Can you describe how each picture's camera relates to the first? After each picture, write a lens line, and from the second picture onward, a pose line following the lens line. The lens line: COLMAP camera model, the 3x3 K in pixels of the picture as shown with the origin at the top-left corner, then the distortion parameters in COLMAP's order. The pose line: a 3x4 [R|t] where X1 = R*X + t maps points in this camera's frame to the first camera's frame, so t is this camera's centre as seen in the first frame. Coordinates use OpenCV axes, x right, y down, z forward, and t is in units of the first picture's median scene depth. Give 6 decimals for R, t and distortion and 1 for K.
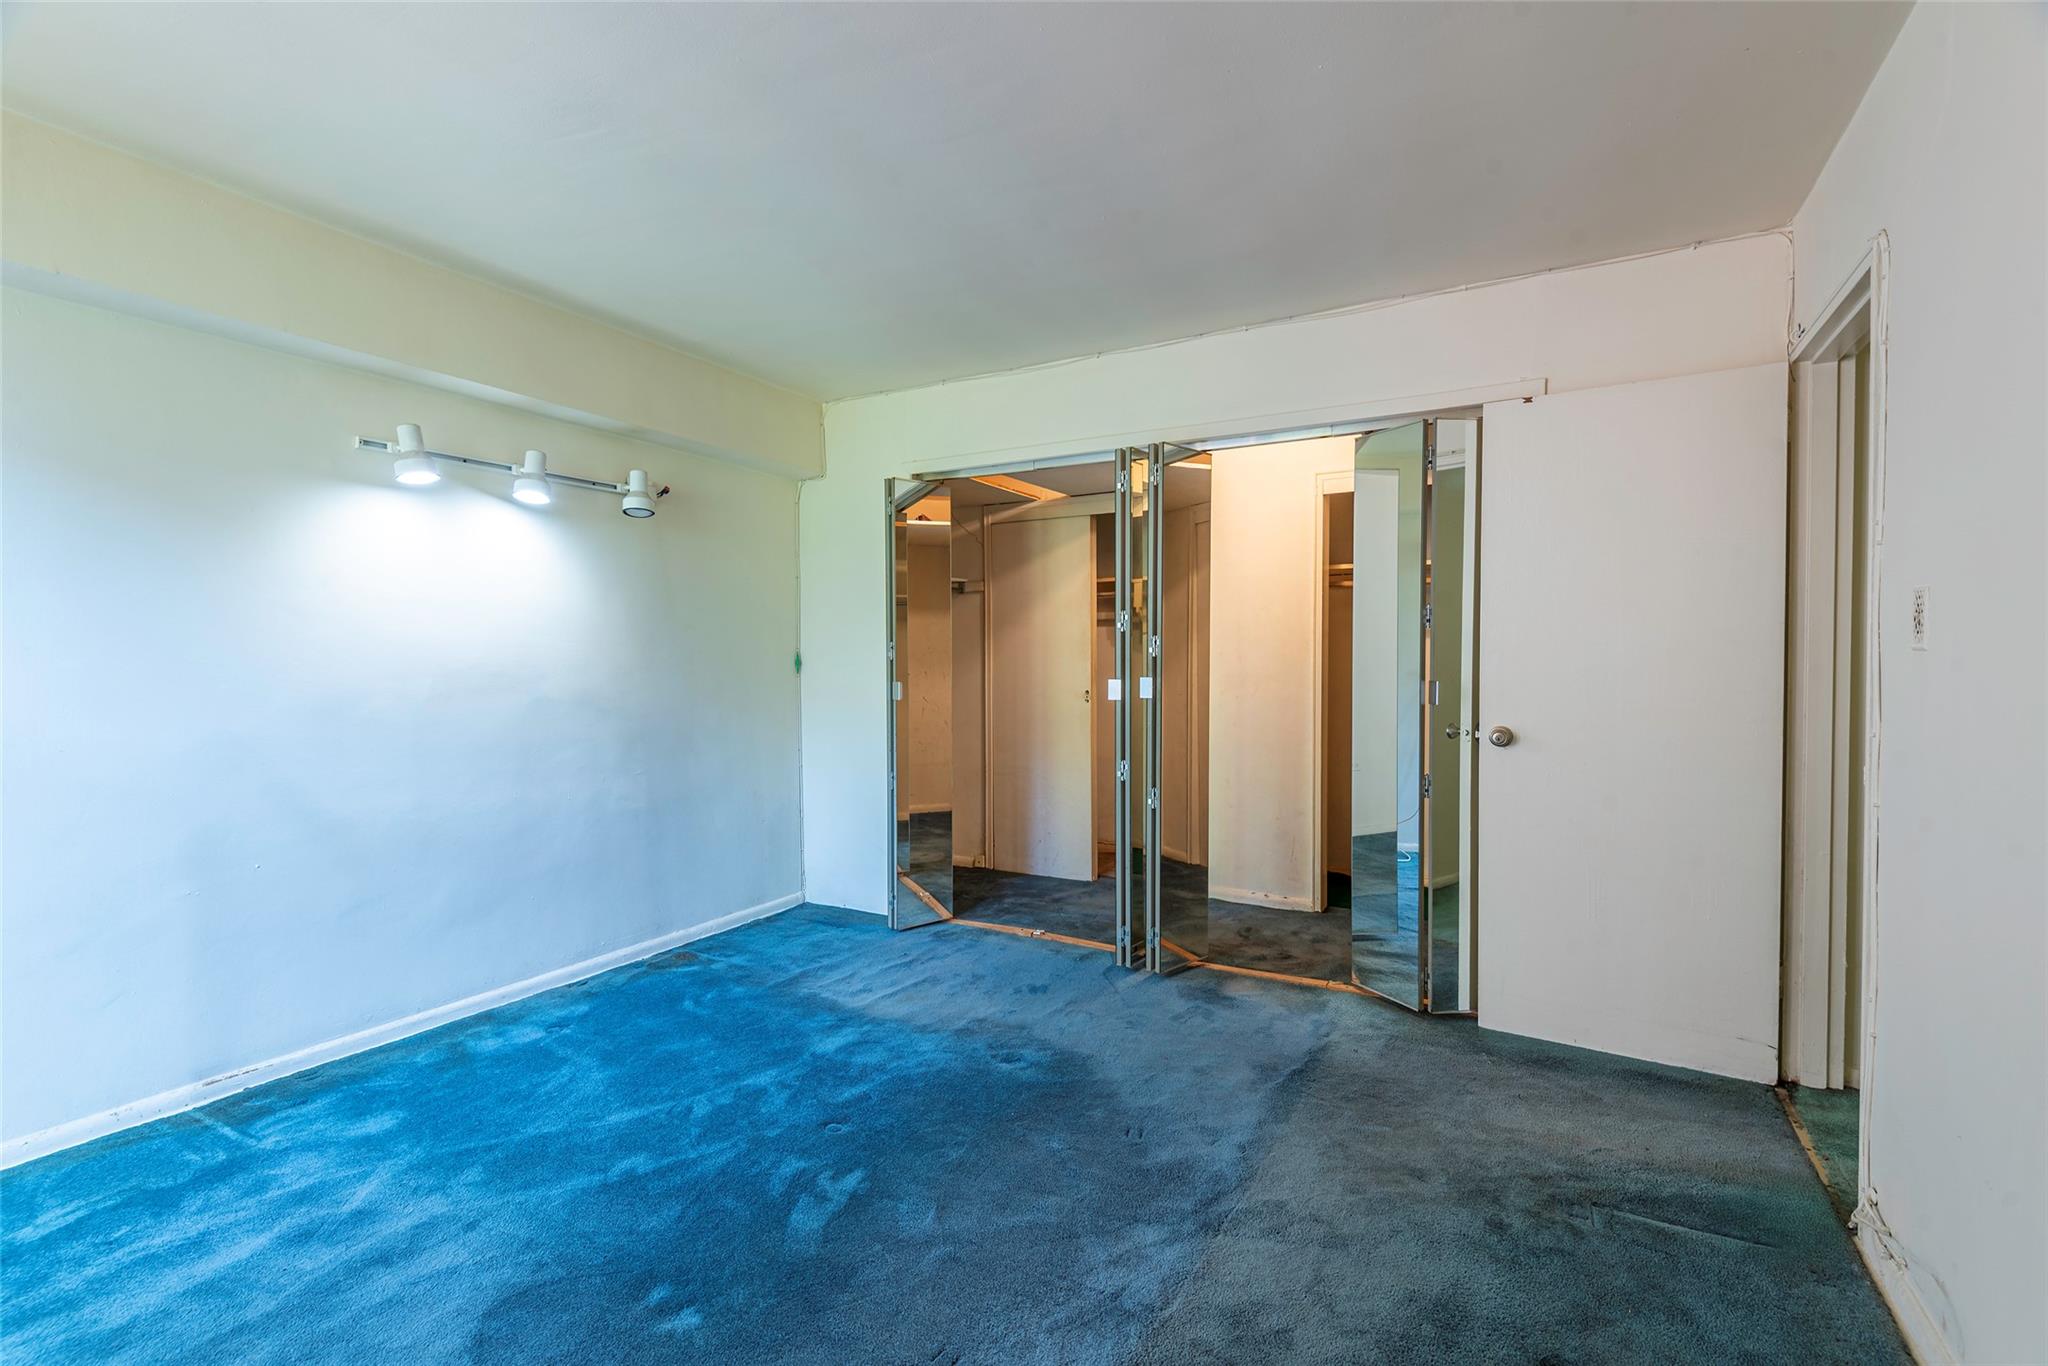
lens RADIAL K [[953.4, 0, 1024.4], [0, 953.4, 678.2], [0, 0, 1]] dist [0.042278, -0.025301]
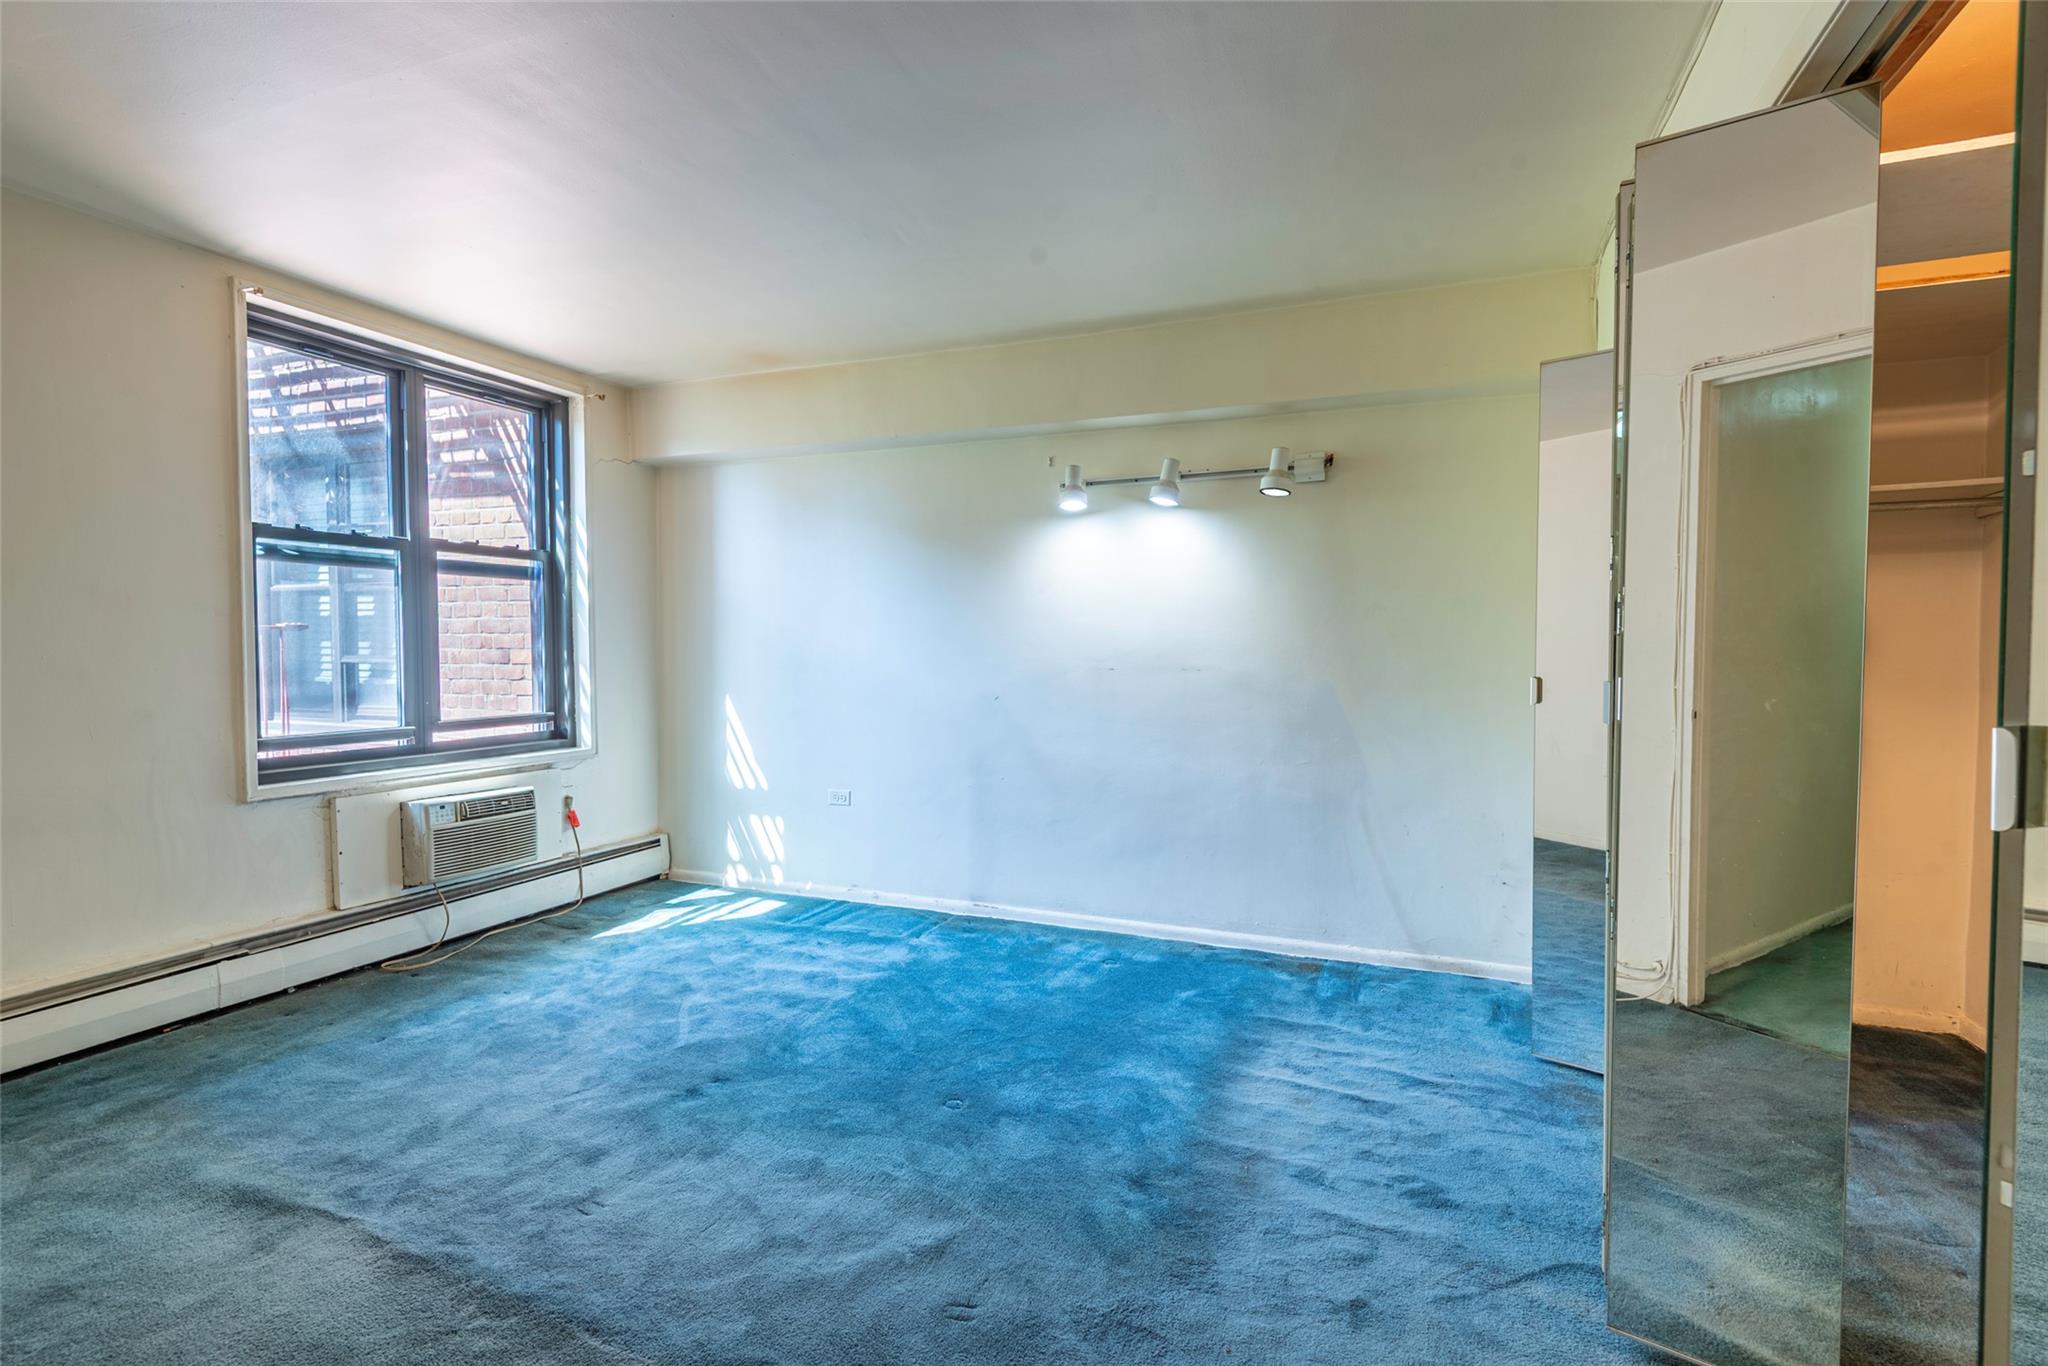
lens RADIAL K [[953.4, 0, 1024.4], [0, 953.4, 678.2], [0, 0, 1]] dist [0.042278, -0.025301]
pose [[0.116434, 0.031079, -0.992712, 0.583183], [-0.026815, 0.999244, 0.028139, -0.006064], [0.992836, 0.023344, 0.117180, 0.695196]]
